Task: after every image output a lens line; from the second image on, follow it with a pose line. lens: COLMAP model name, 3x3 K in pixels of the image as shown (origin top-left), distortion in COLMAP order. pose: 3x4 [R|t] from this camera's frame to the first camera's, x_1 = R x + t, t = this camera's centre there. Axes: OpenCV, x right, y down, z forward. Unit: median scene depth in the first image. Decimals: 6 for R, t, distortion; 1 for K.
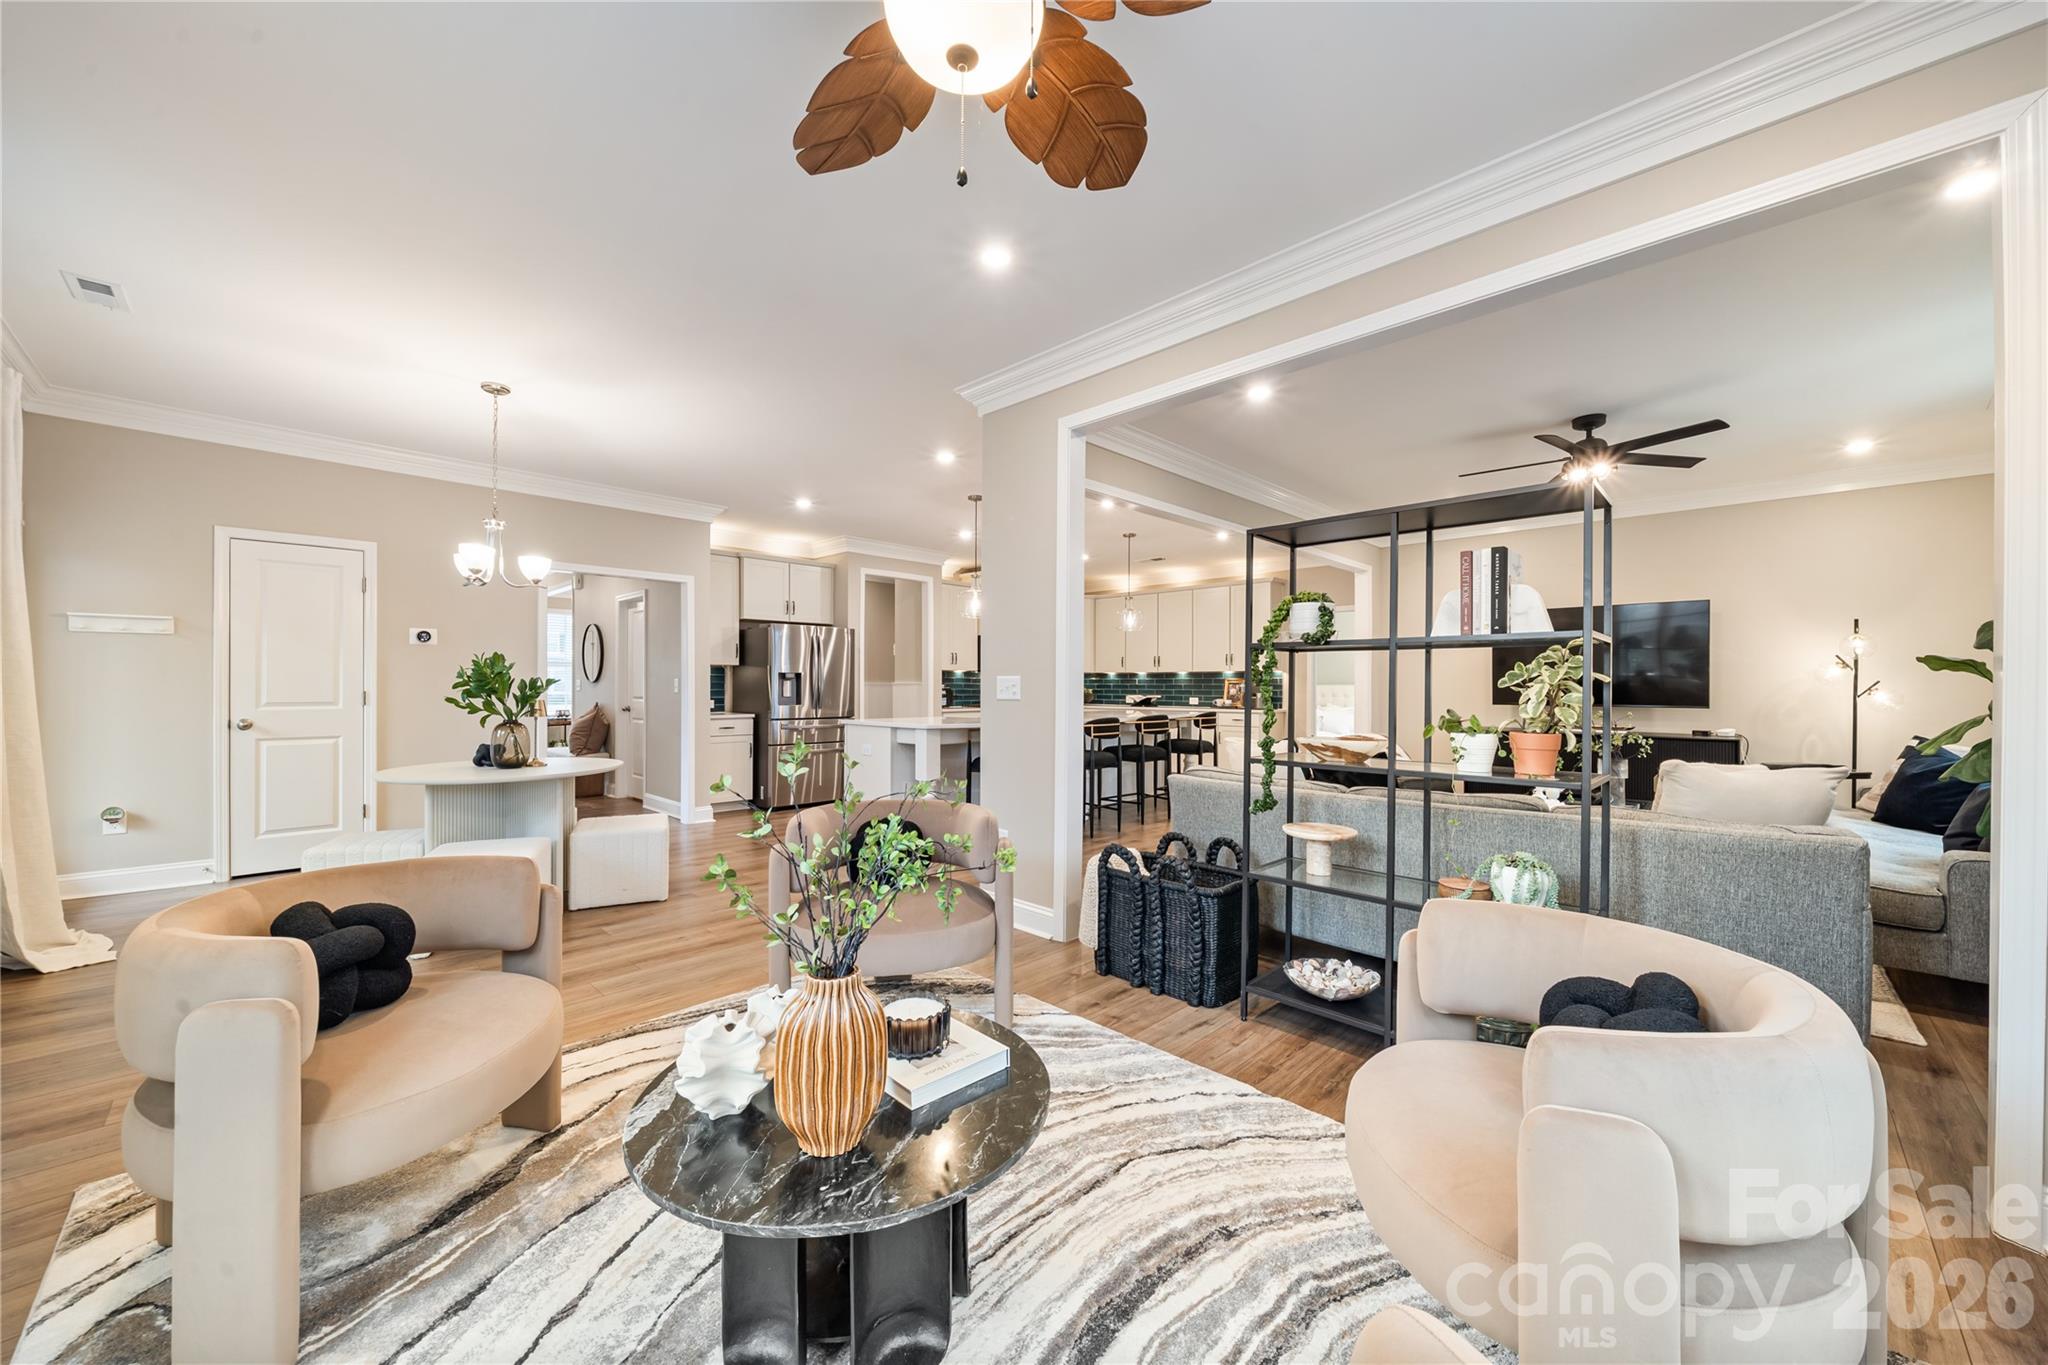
lens RADIAL K [[798.5, 0, 1038.6], [0, 798.5, 684.7], [0, 0, 1]] dist [-0.003034, -0.001009]
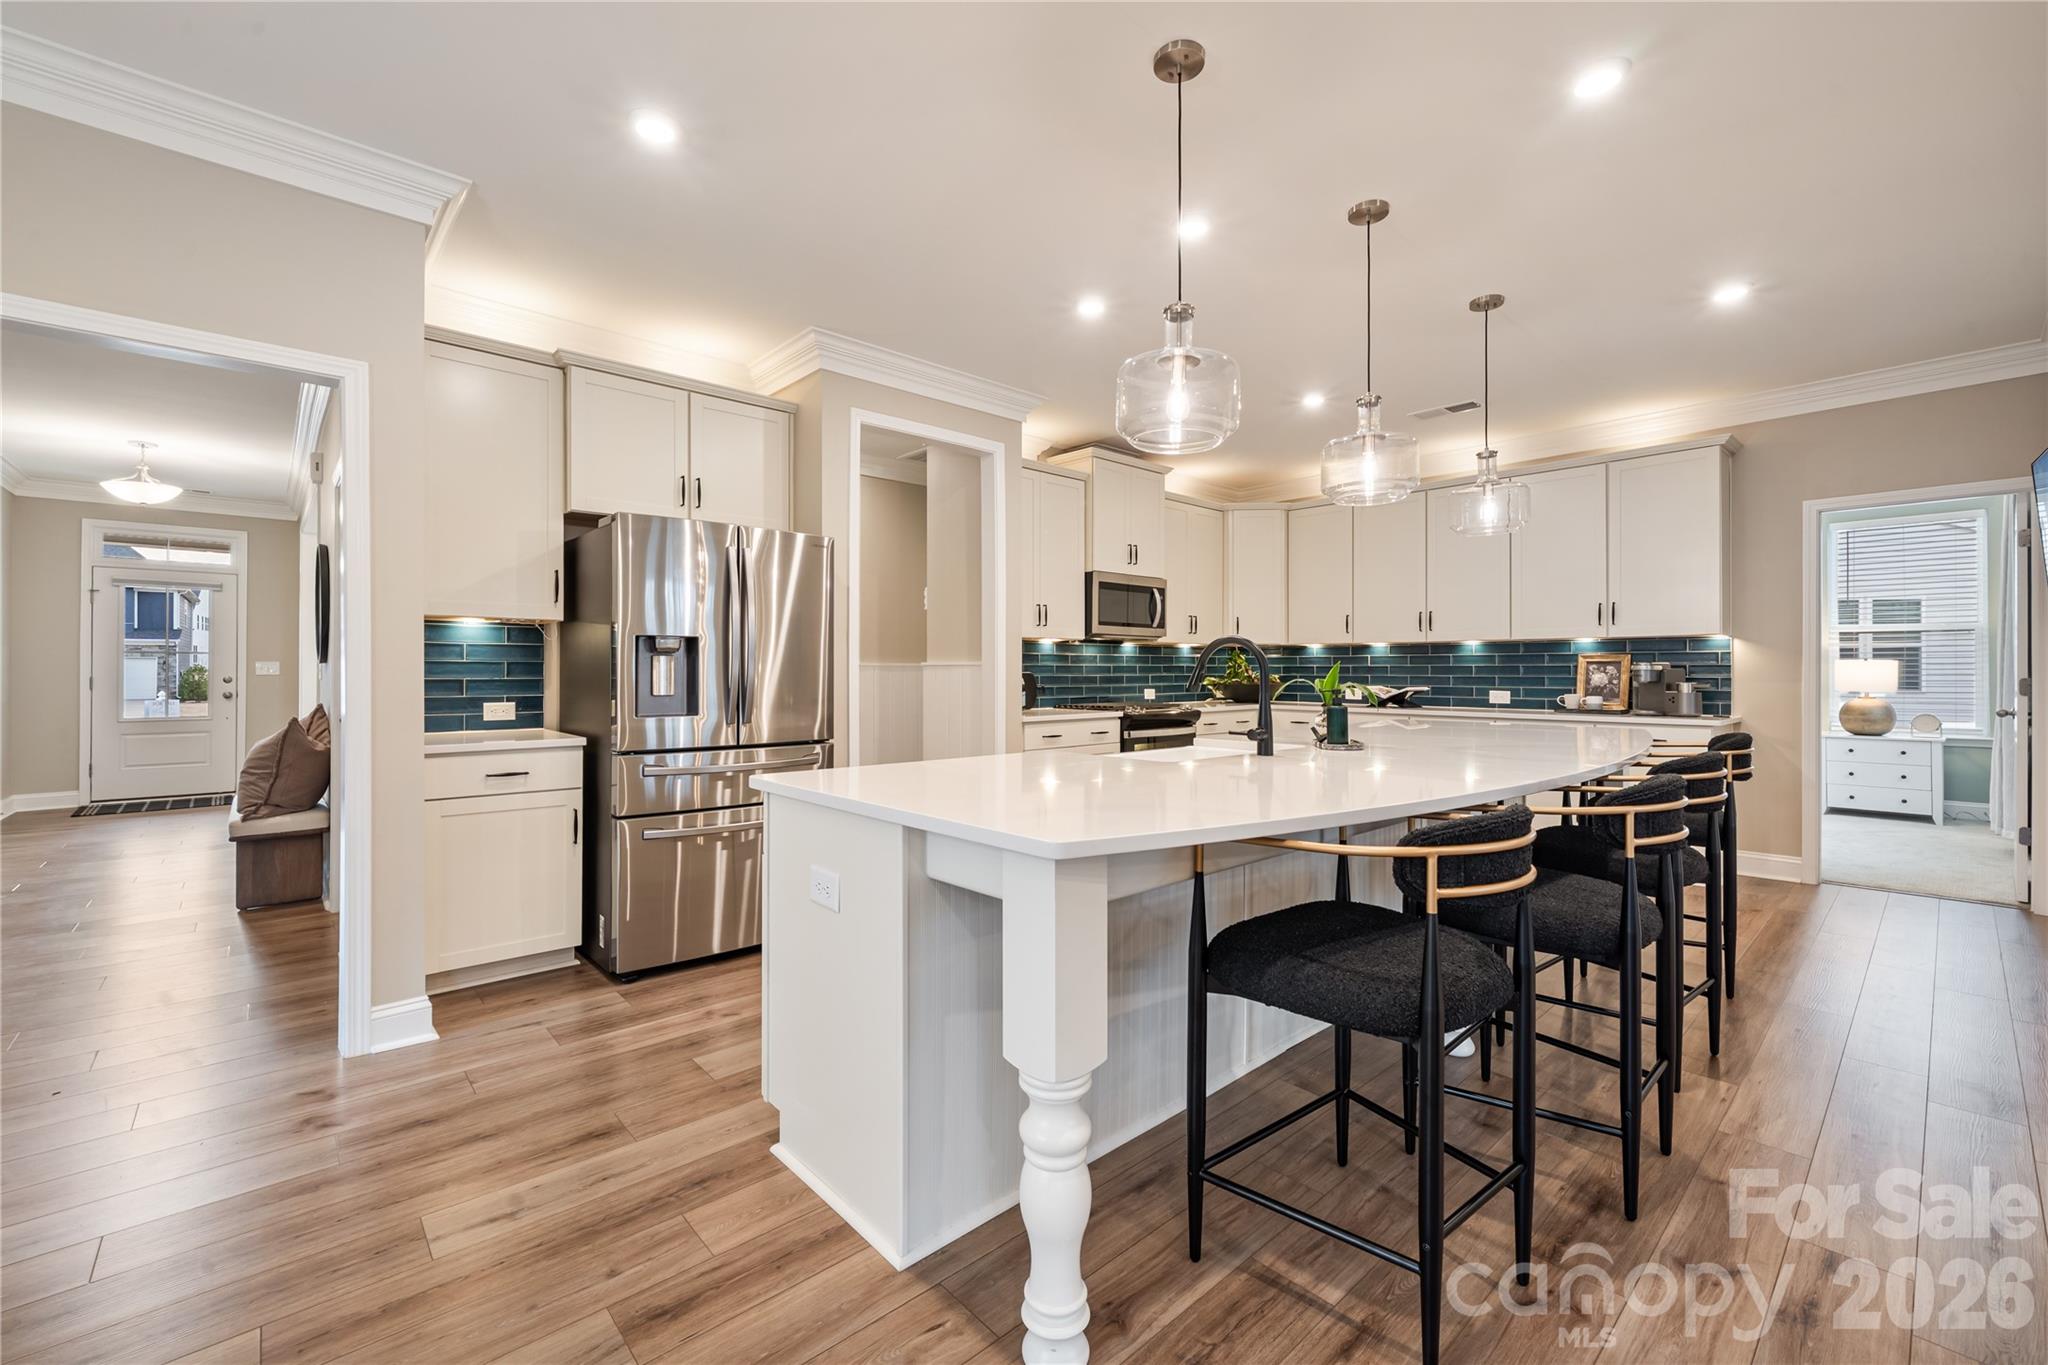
lens RADIAL K [[812.5, 0, 1018.9], [0, 812.5, 668.2], [0, 0, 1]] dist [-0.003036, 0.000196]
pose [[0.997596, -0.002404, -0.069263, -0.090558], [0.002308, 0.999996, -0.001475, 0.001823], [0.069266, 0.001312, 0.997597, 0.515793]]
